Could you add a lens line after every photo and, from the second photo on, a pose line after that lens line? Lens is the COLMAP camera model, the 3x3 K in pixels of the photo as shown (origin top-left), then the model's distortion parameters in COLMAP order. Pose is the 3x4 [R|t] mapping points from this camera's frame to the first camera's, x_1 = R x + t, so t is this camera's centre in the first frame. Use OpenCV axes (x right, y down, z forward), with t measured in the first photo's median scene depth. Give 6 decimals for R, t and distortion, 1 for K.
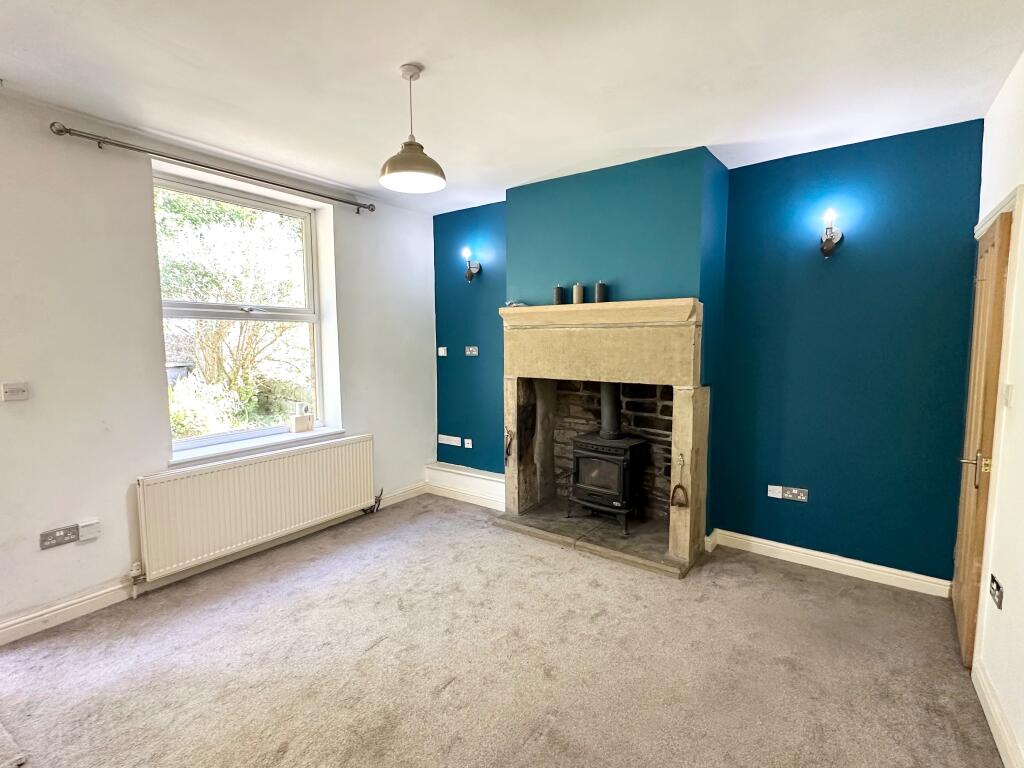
lens RADIAL K [[484.2, 0, 512.0], [0, 484.2, 384.0], [0, 0, 1]] dist [0.000032, -0.000447]
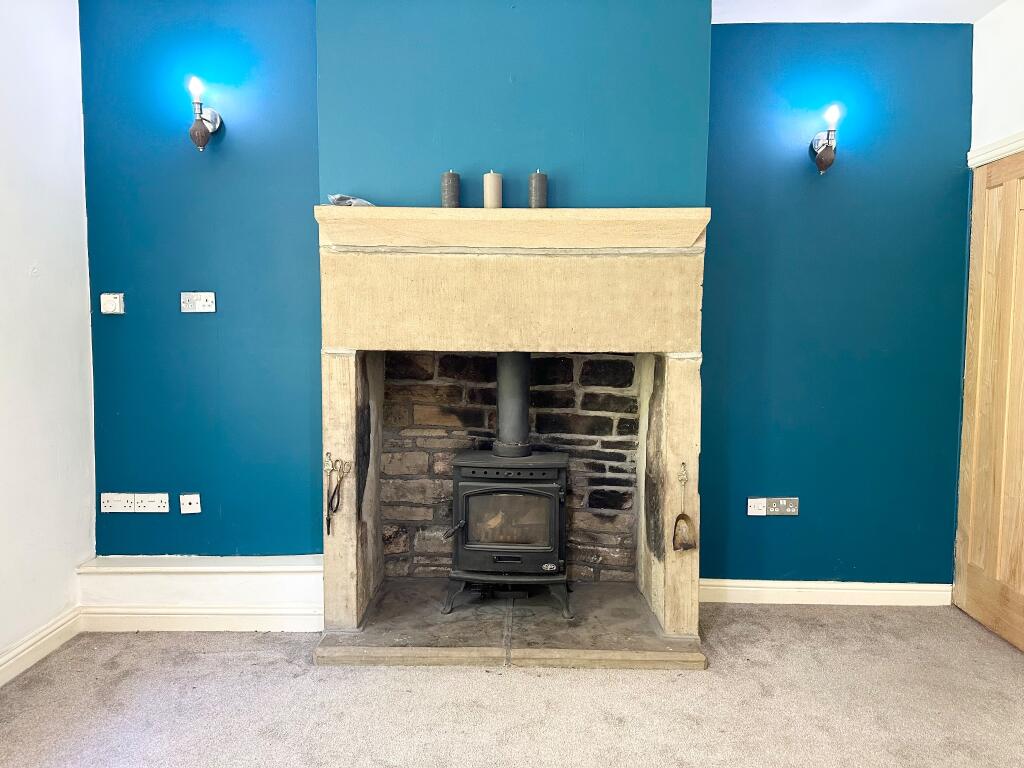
lens RADIAL K [[716.0, 0, 511.7], [0, 716.0, 382.3], [0, 0, 1]] dist [0.152021, -0.260804]
pose [[0.810121, -0.032522, 0.585360, -0.296645], [0.044004, 0.999017, -0.005396, 0.029913], [-0.584609, 0.030130, 0.810756, 0.308067]]
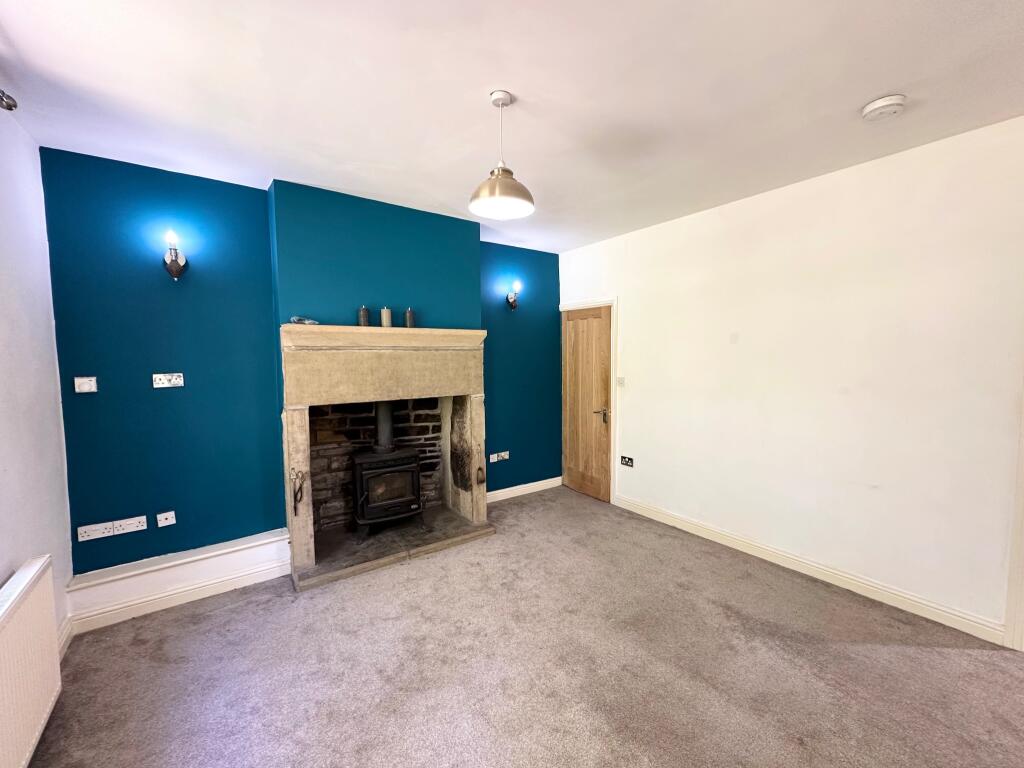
lens RADIAL K [[423.5, 0, 534.2], [0, 423.5, 382.2], [0, 0, 1]] dist [0.000403, -0.000176]
pose [[0.293923, -0.064817, 0.953629, -0.586522], [0.091782, 0.995002, 0.039340, -0.049542], [-0.951412, 0.075962, 0.298403, 0.397687]]
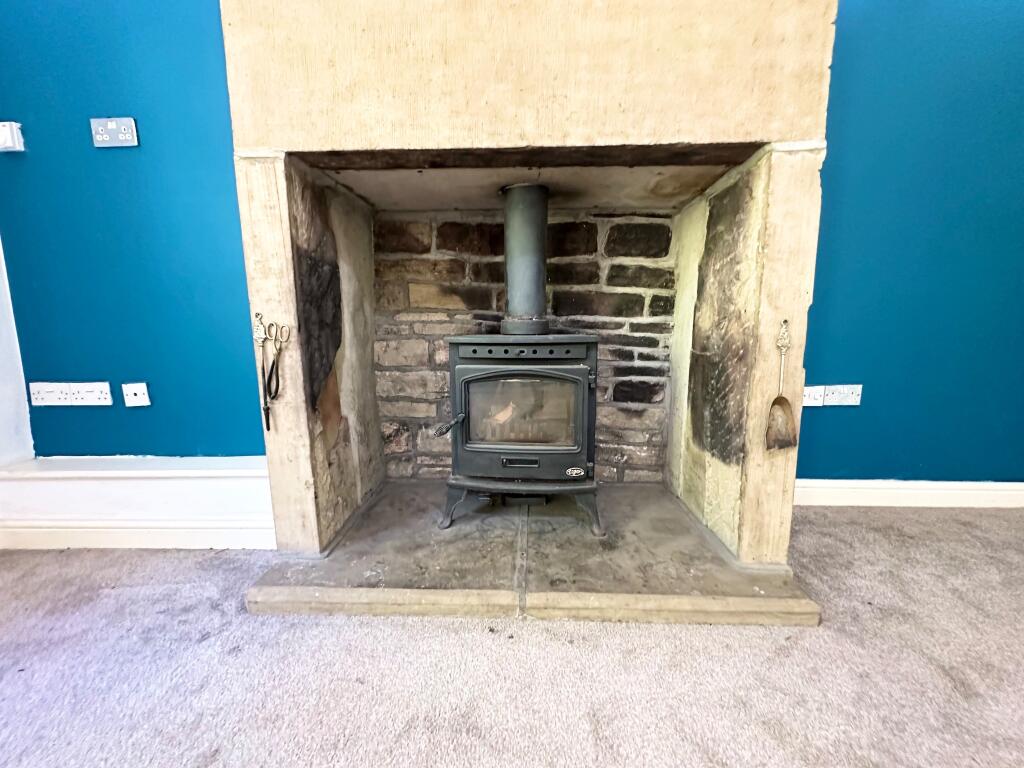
lens RADIAL K [[407.5, 0, 512.0], [0, 407.5, 384.0], [0, 0, 1]] dist [-0.001763, -0.000219]
pose [[0.824428, -0.087094, 0.559226, -0.029996], [0.055469, 0.995766, 0.073307, 0.129918], [-0.563243, -0.029417, 0.825768, 0.688679]]
